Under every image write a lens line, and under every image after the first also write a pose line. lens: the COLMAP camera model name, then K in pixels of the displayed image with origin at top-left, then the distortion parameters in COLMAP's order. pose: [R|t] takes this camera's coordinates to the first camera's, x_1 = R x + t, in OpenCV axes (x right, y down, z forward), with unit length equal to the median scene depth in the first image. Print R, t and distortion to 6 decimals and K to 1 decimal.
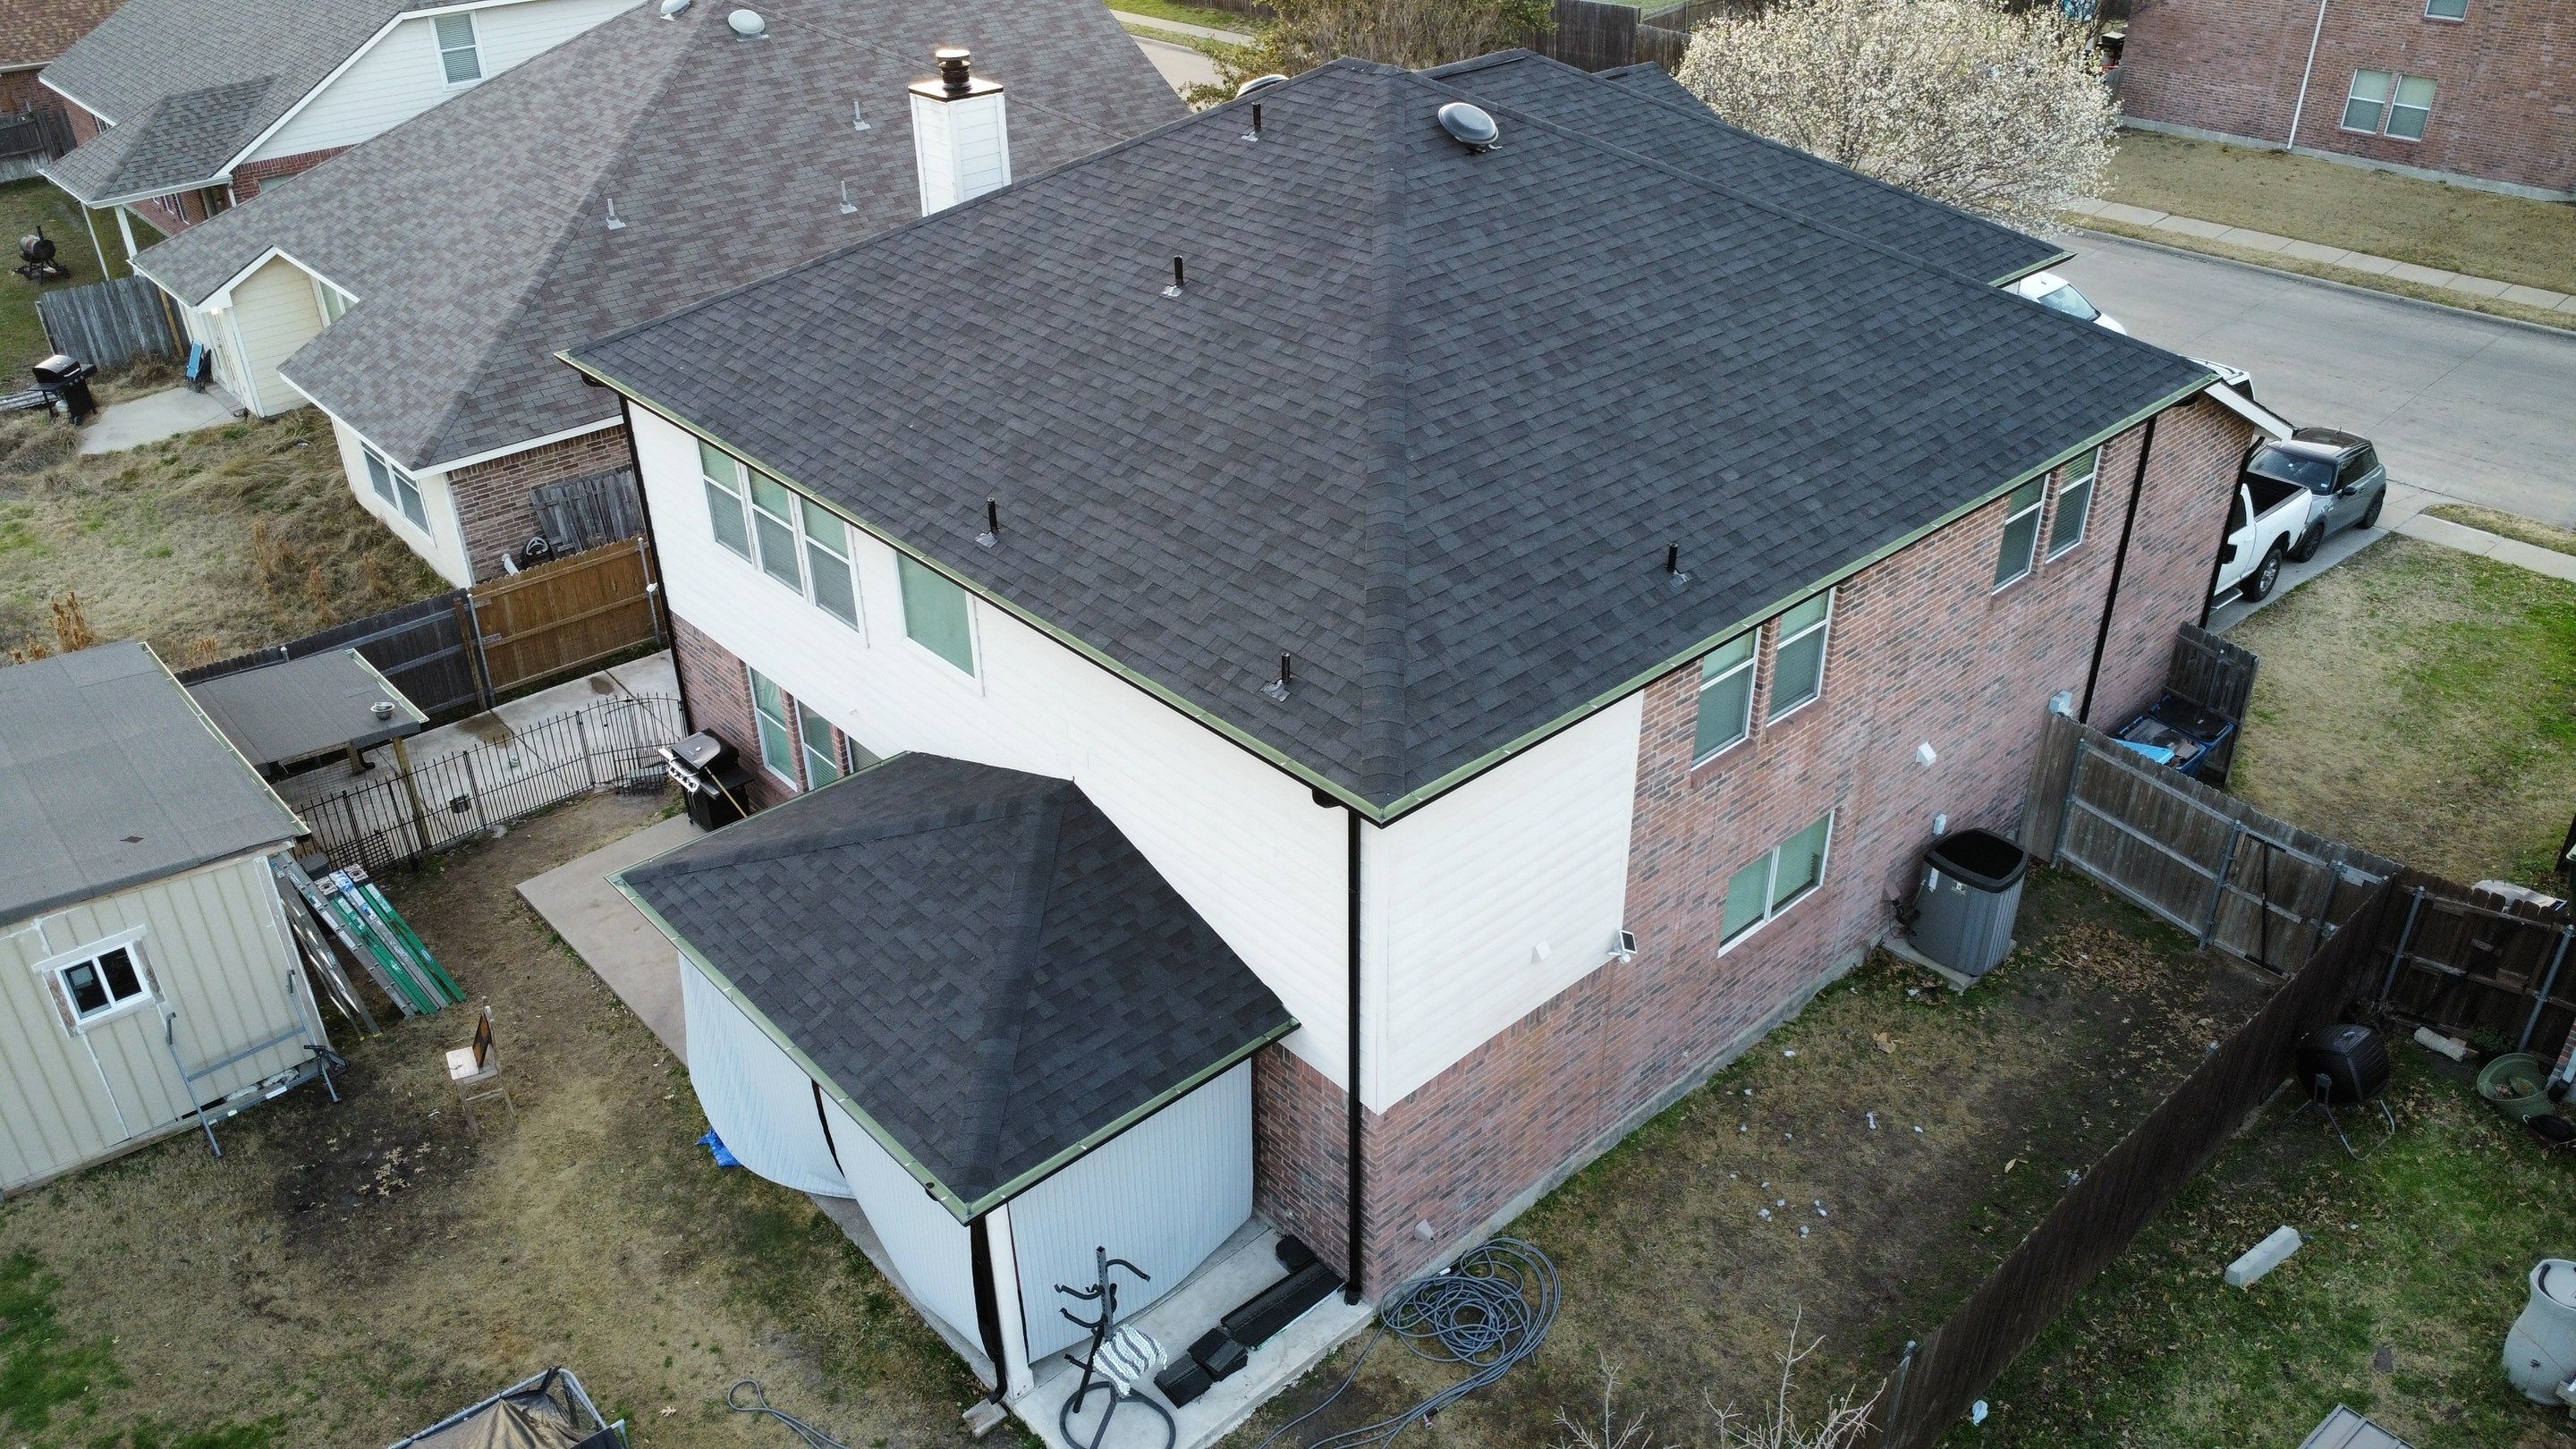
lens RADIAL K [[1874.1, 0, 1278.0], [0, 1874.1, 723.7], [0, 0, 1]] dist [-0.027949, -0.008755]
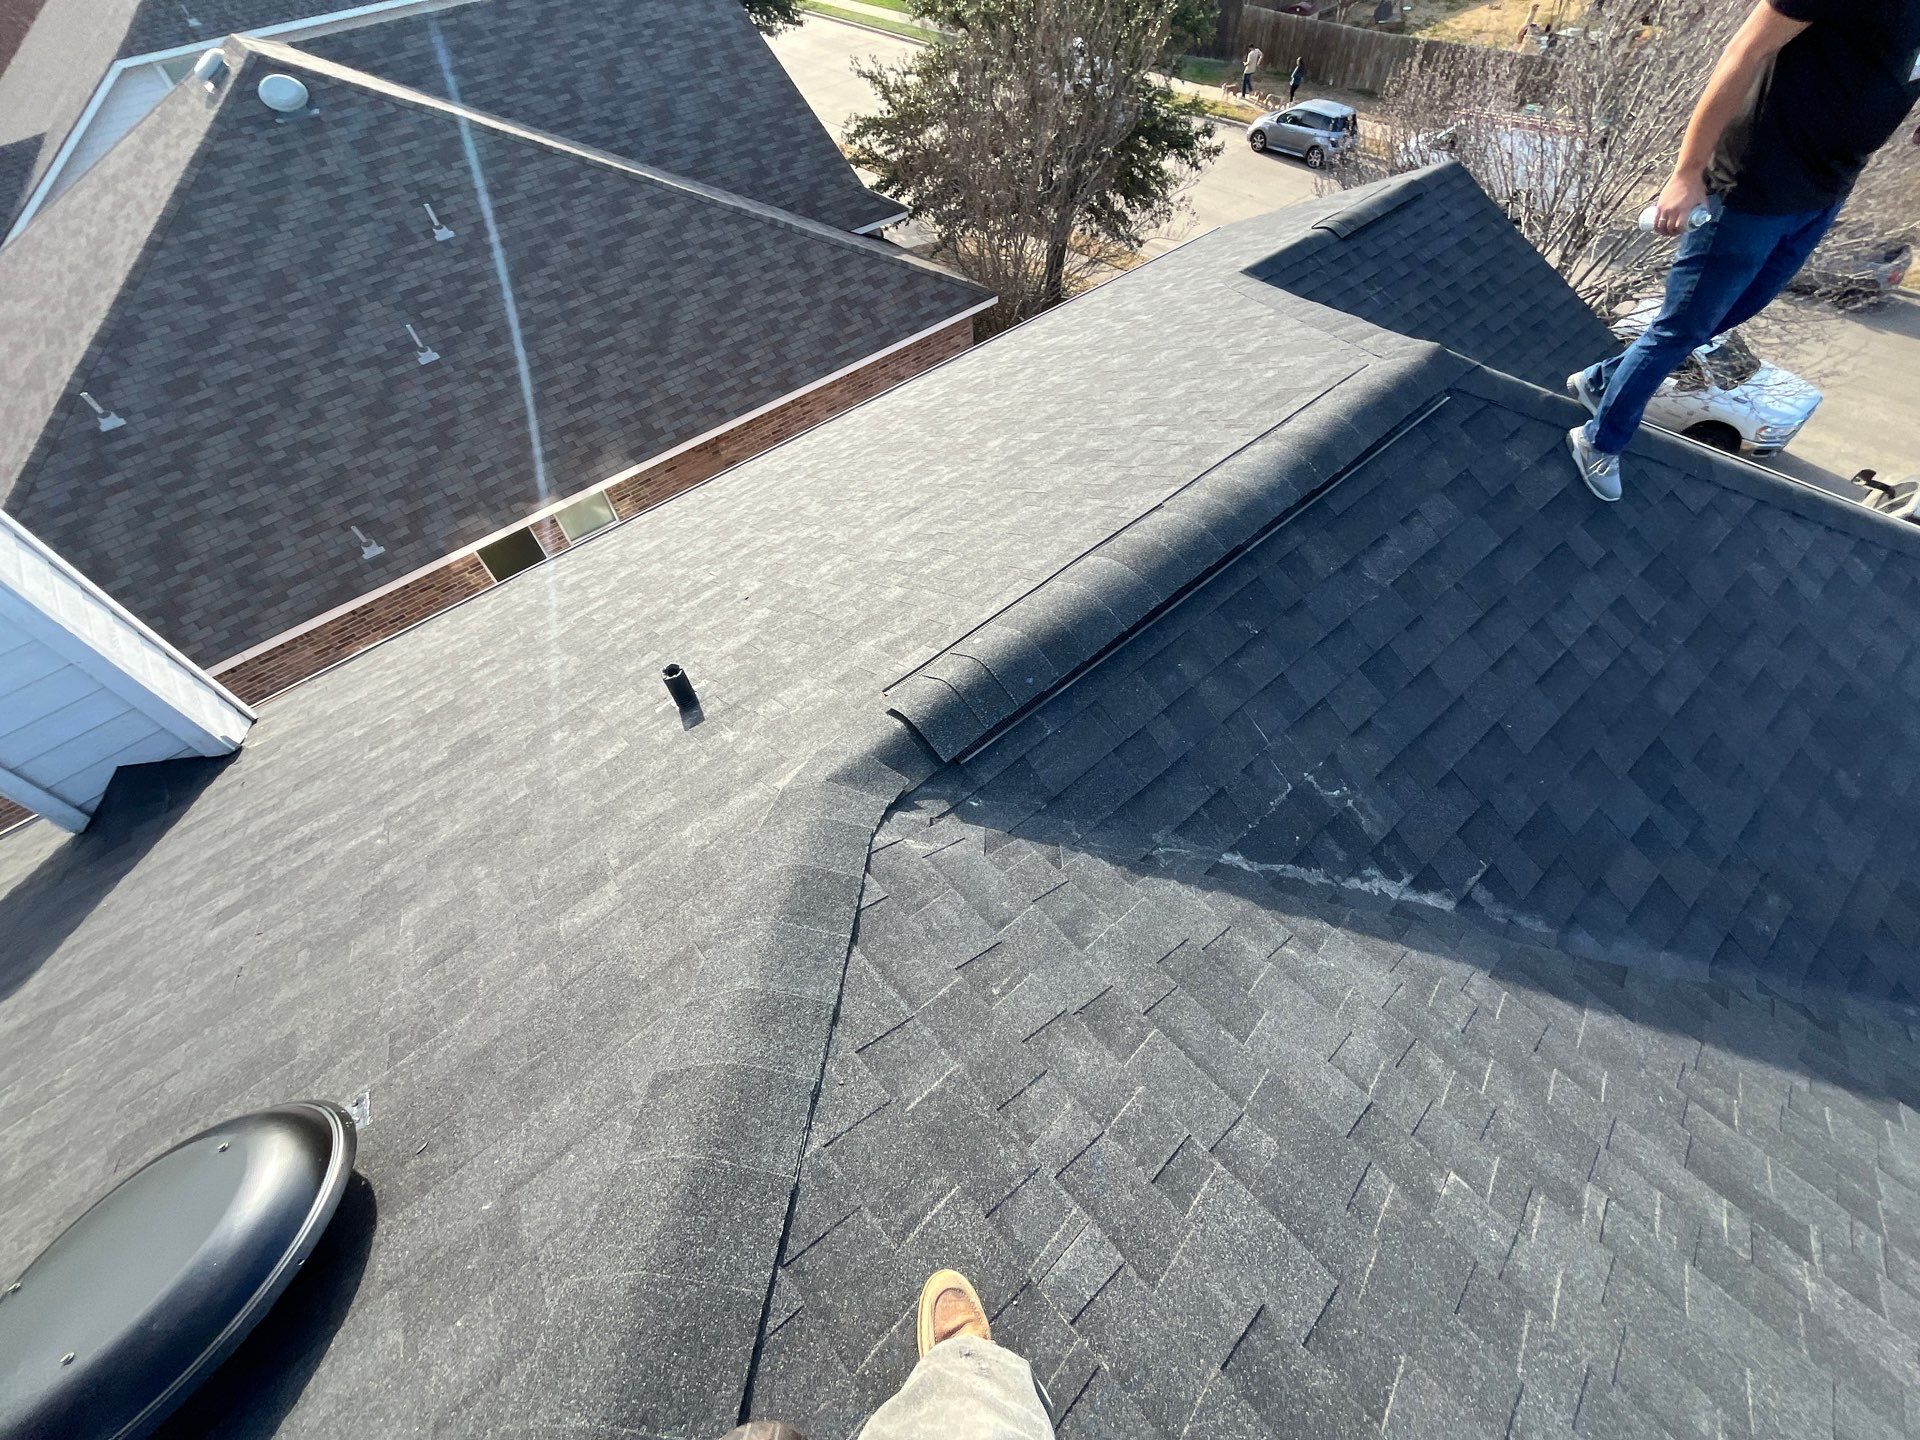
lens RADIAL K [[773.0, 0, 952.0], [0, 773.0, 720.5], [0, 0, 1]] dist [-0.007636, -0.000480]
pose [[0.998734, 0.000933, -0.050287, 0.037955], [0.018800, 0.920431, 0.390453, -0.258651], [0.046650, -0.390904, 0.919248, 0.617539]]
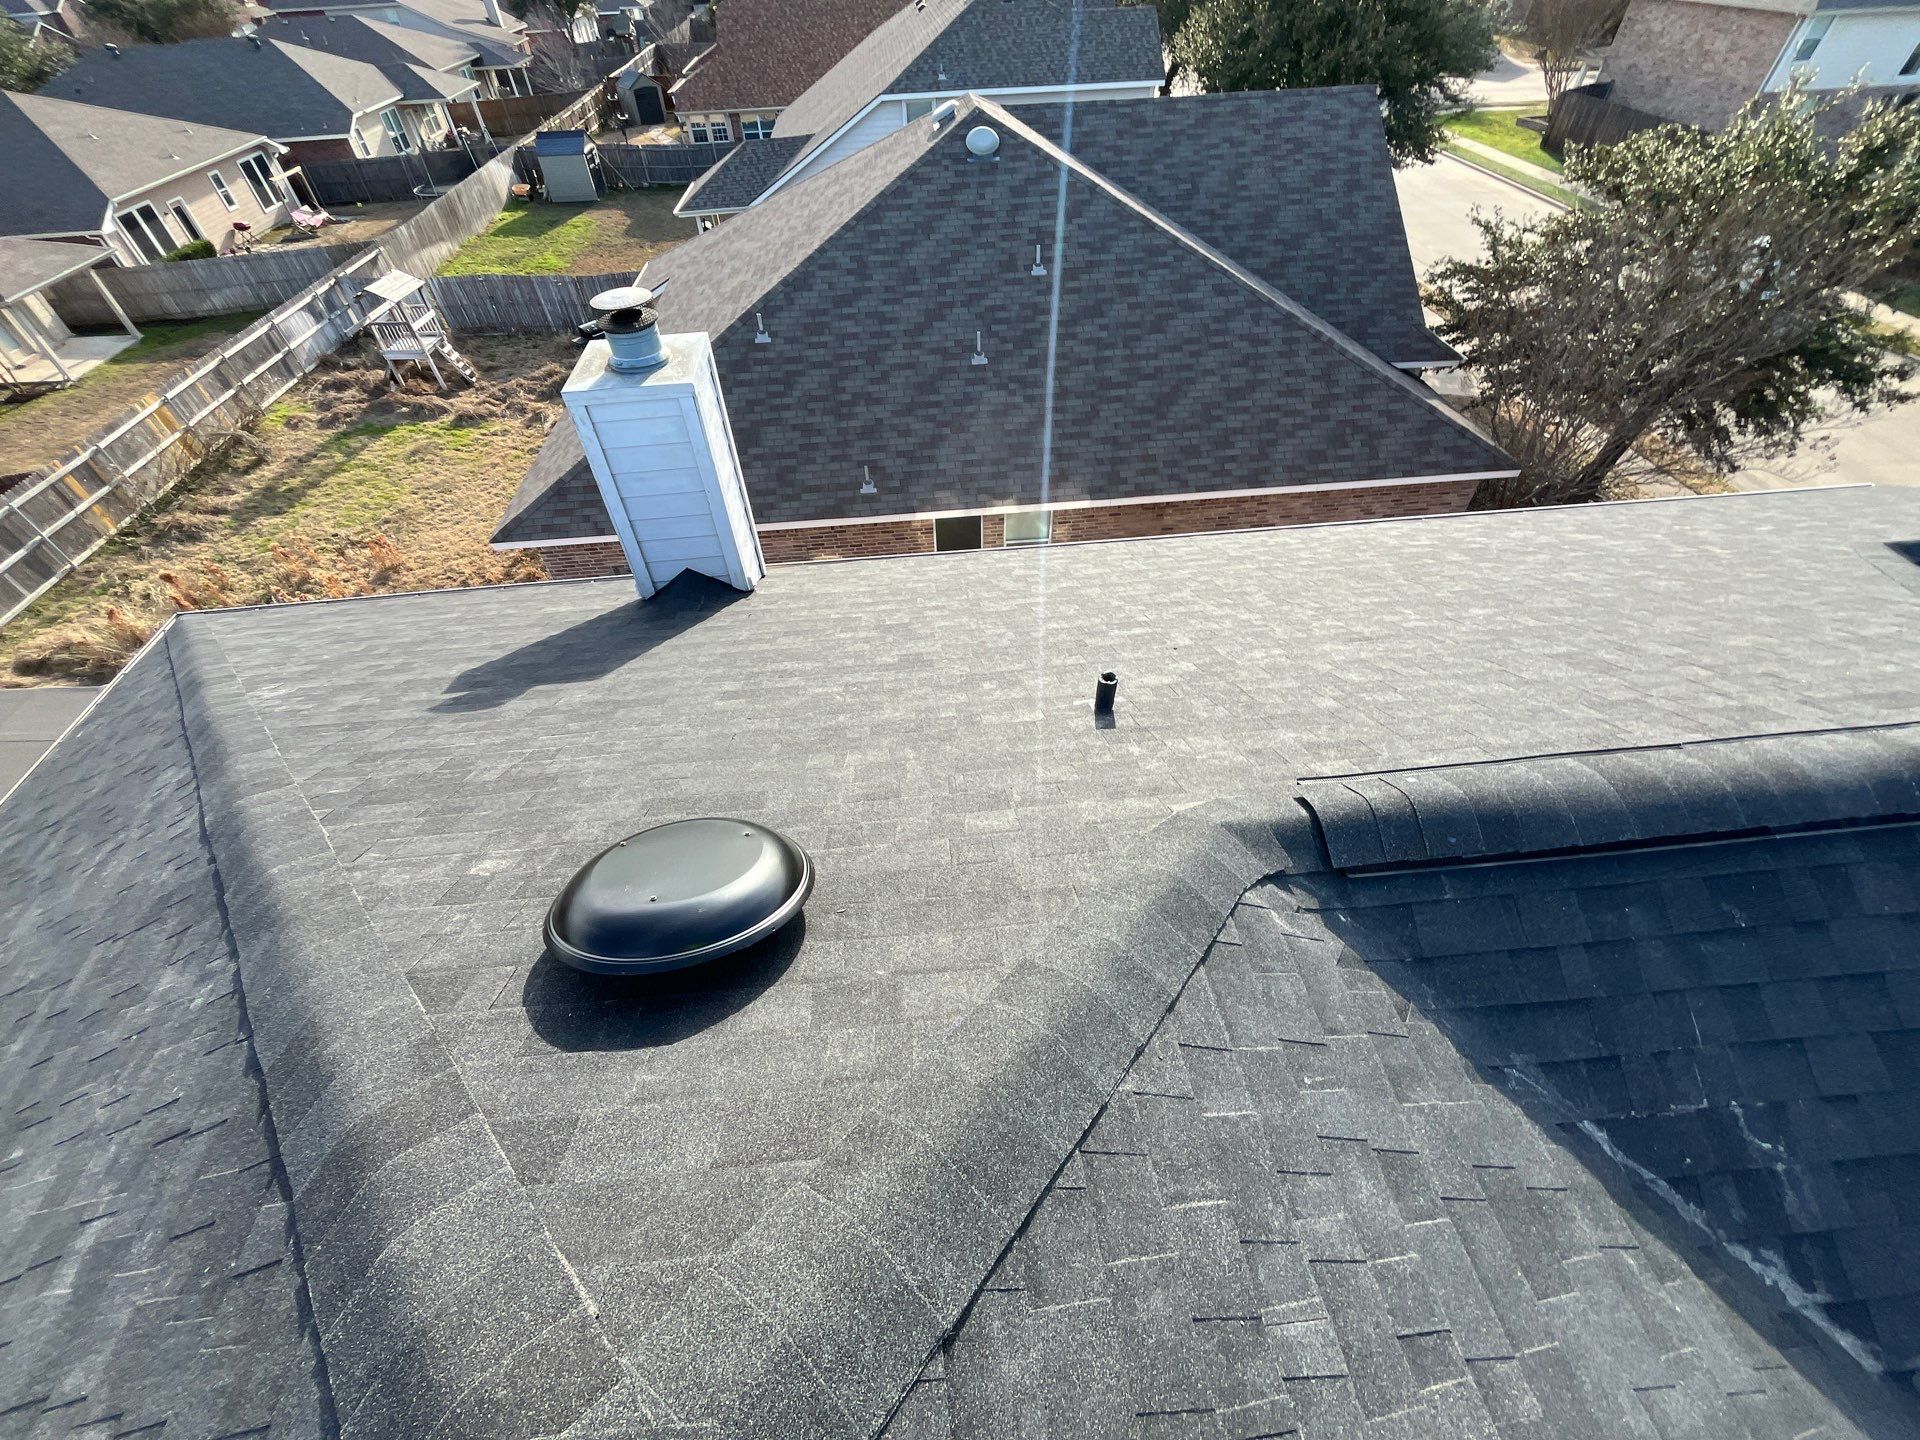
lens RADIAL K [[772.6, 0, 950.2], [0, 772.6, 716.3], [0, 0, 1]] dist [-0.006206, 0.000137]
pose [[0.794344, 0.434767, -0.424258, 0.030184], [-0.288717, 0.884684, 0.366029, -0.256401], [0.534471, -0.168263, 0.828268, 0.604680]]
